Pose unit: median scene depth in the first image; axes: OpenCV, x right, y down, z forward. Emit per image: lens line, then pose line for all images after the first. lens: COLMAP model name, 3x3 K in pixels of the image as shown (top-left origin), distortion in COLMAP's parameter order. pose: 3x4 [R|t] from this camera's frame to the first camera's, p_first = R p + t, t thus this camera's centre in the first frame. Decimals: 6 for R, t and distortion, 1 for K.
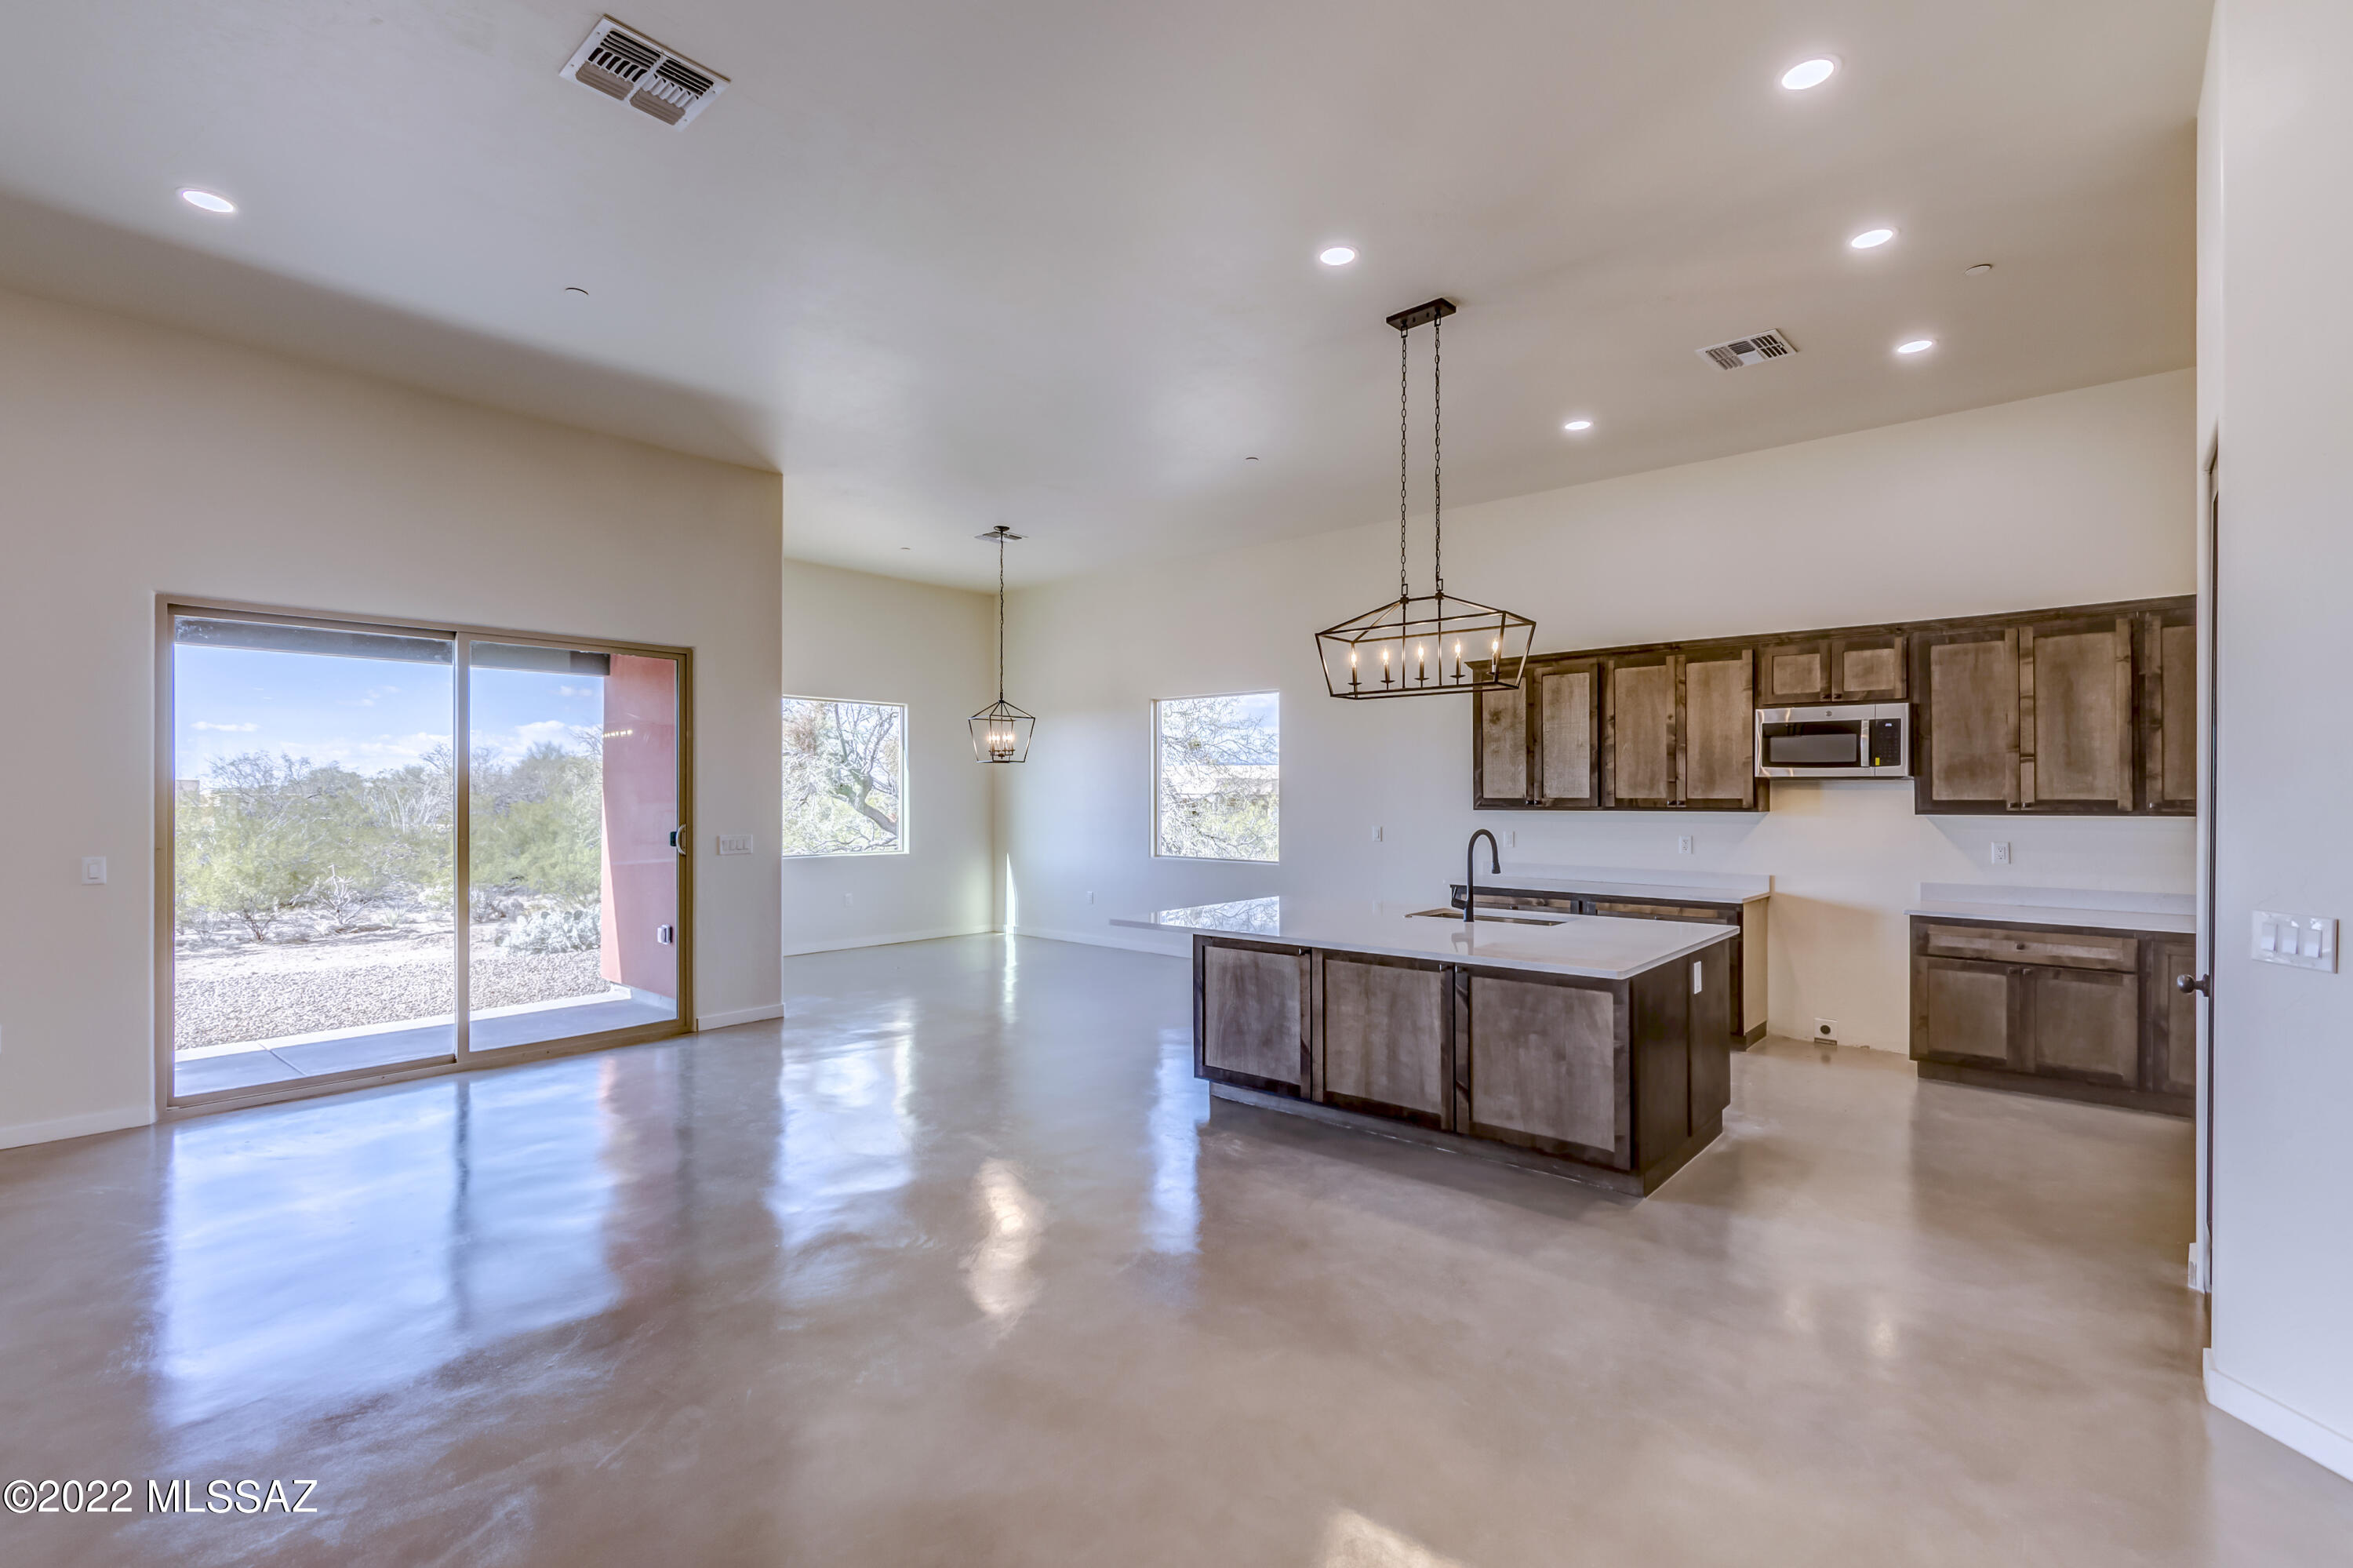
lens RADIAL K [[1050.5, 0, 1208.5], [0, 1050.5, 789.1], [0, 0, 1]] dist [0.002650, 0.000153]
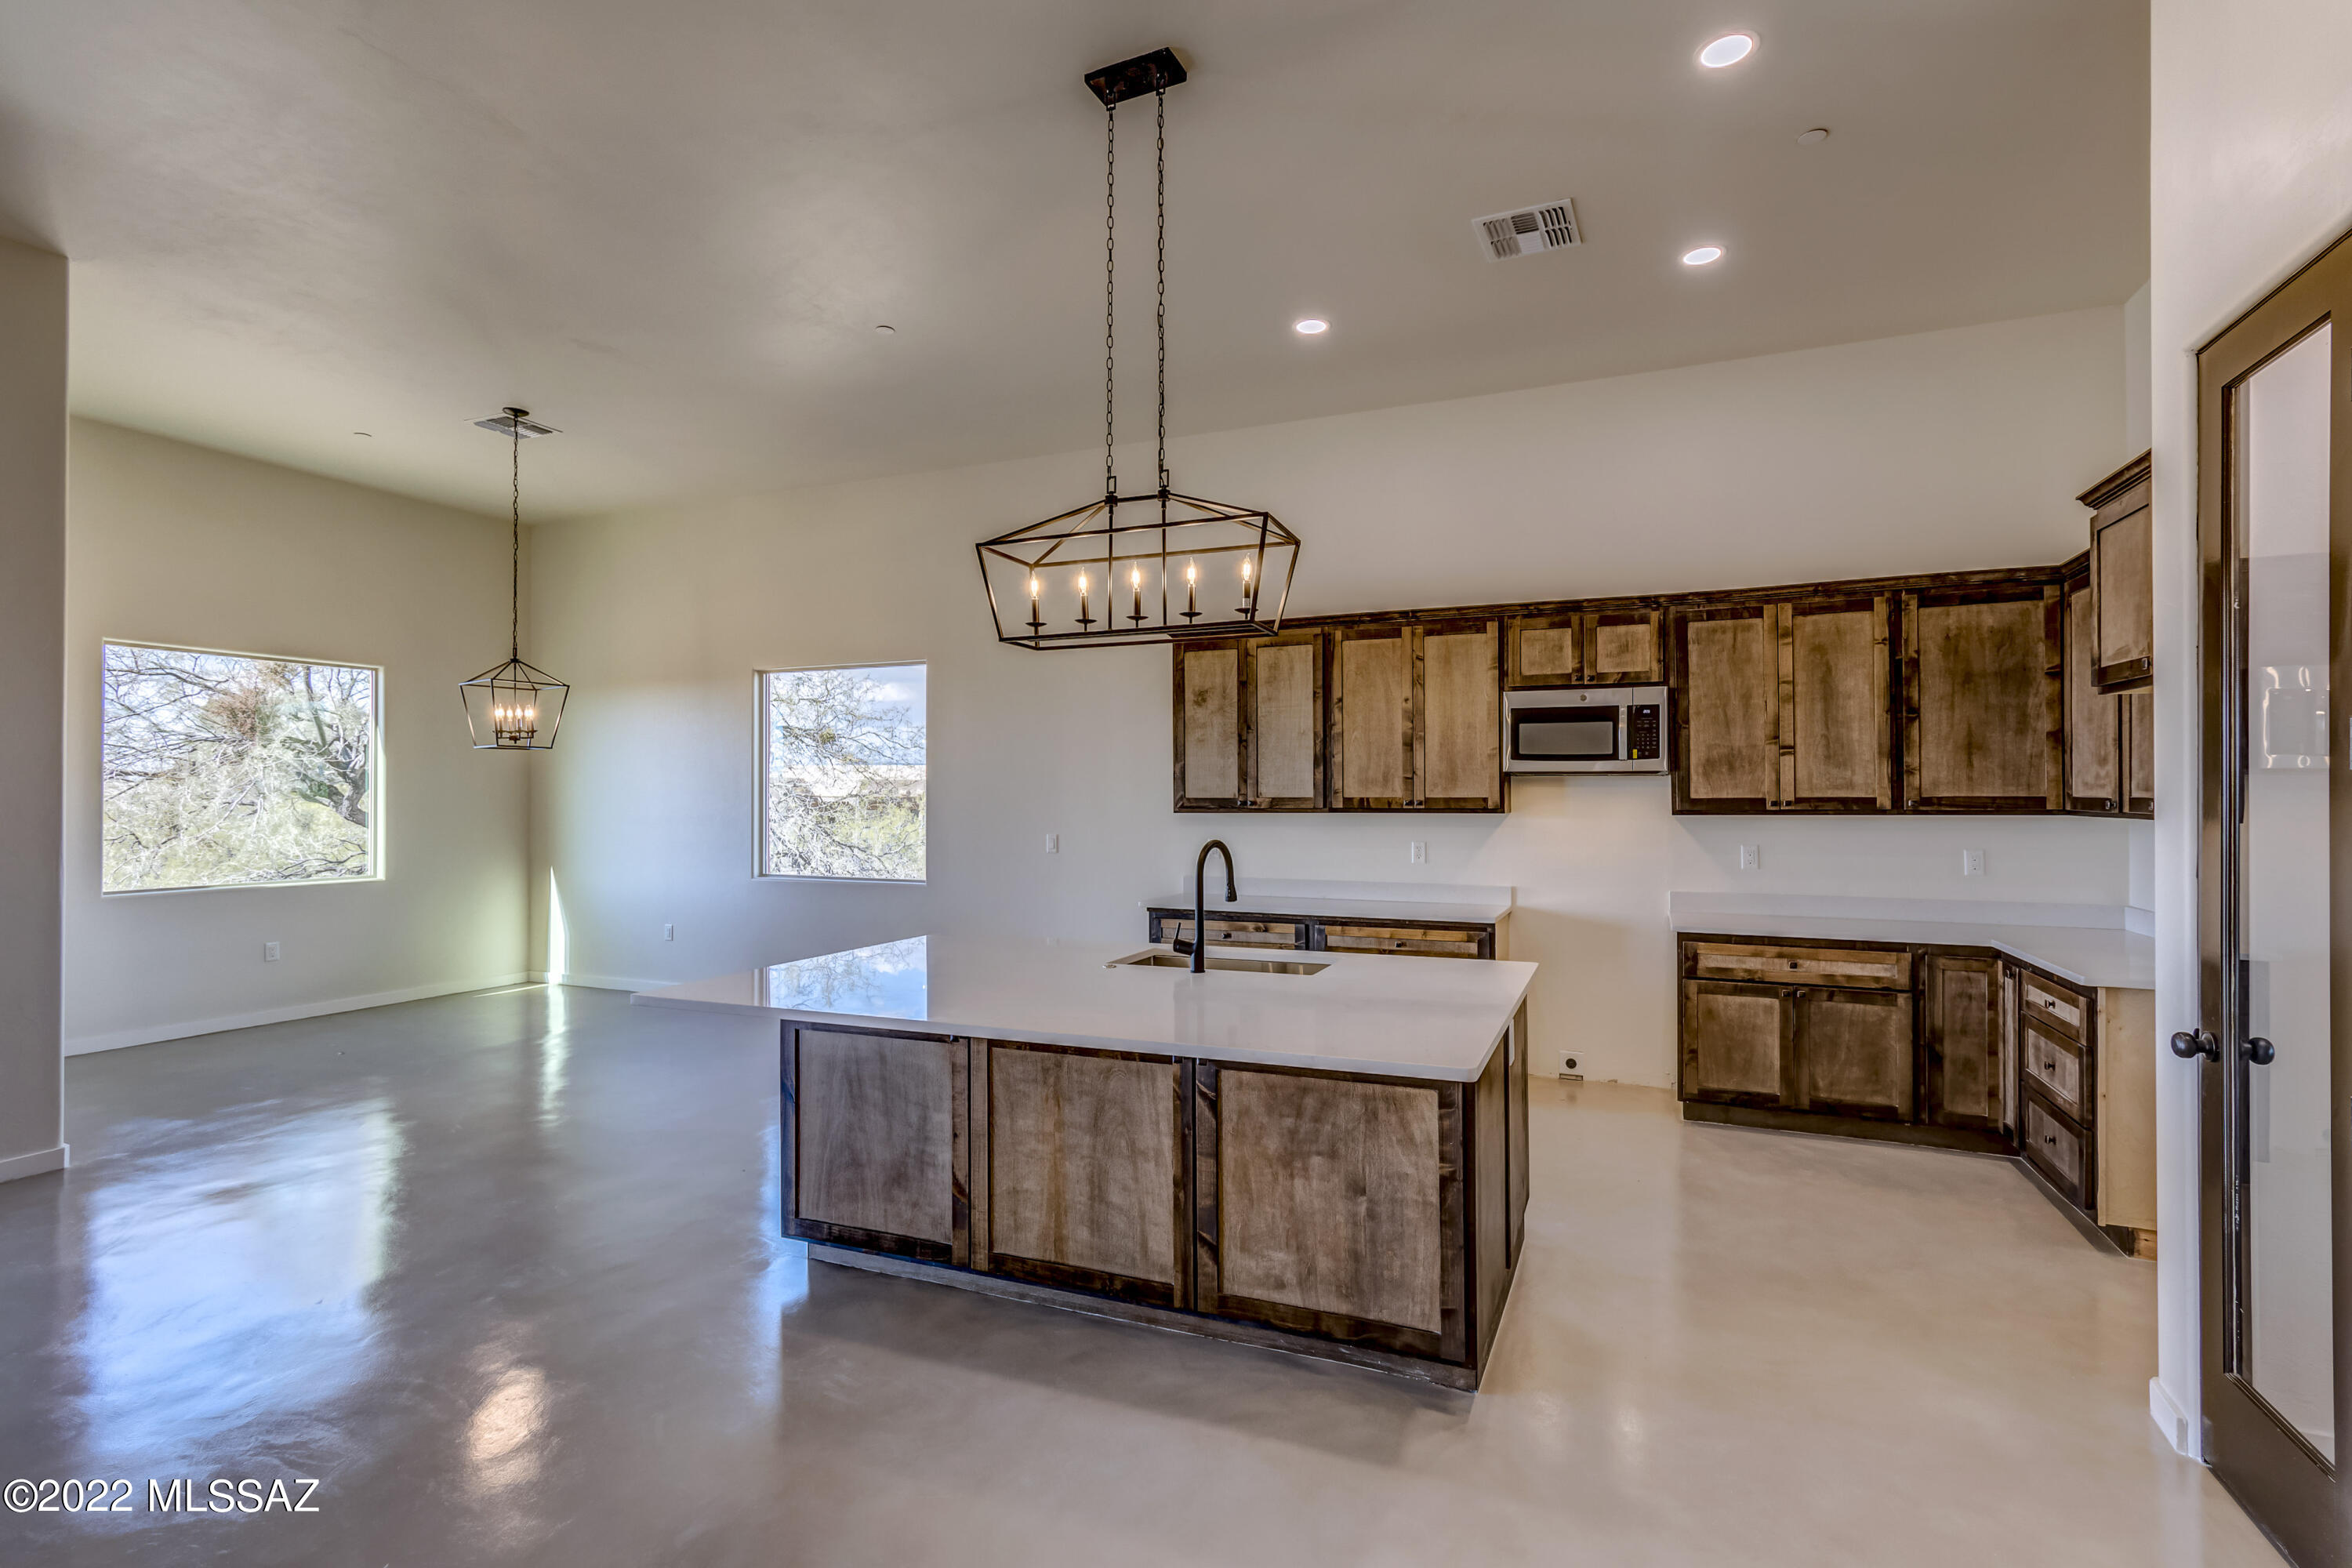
lens RADIAL K [[1050.1, 0, 1194.9], [0, 1050.1, 789.1], [0, 0, 1]] dist [0.002650, 0.000153]
pose [[0.952365, 0.000775, 0.304960, 0.029312], [0.000215, 0.999995, -0.003215, 0.005665], [-0.304961, 0.003127, 0.952360, 0.304721]]
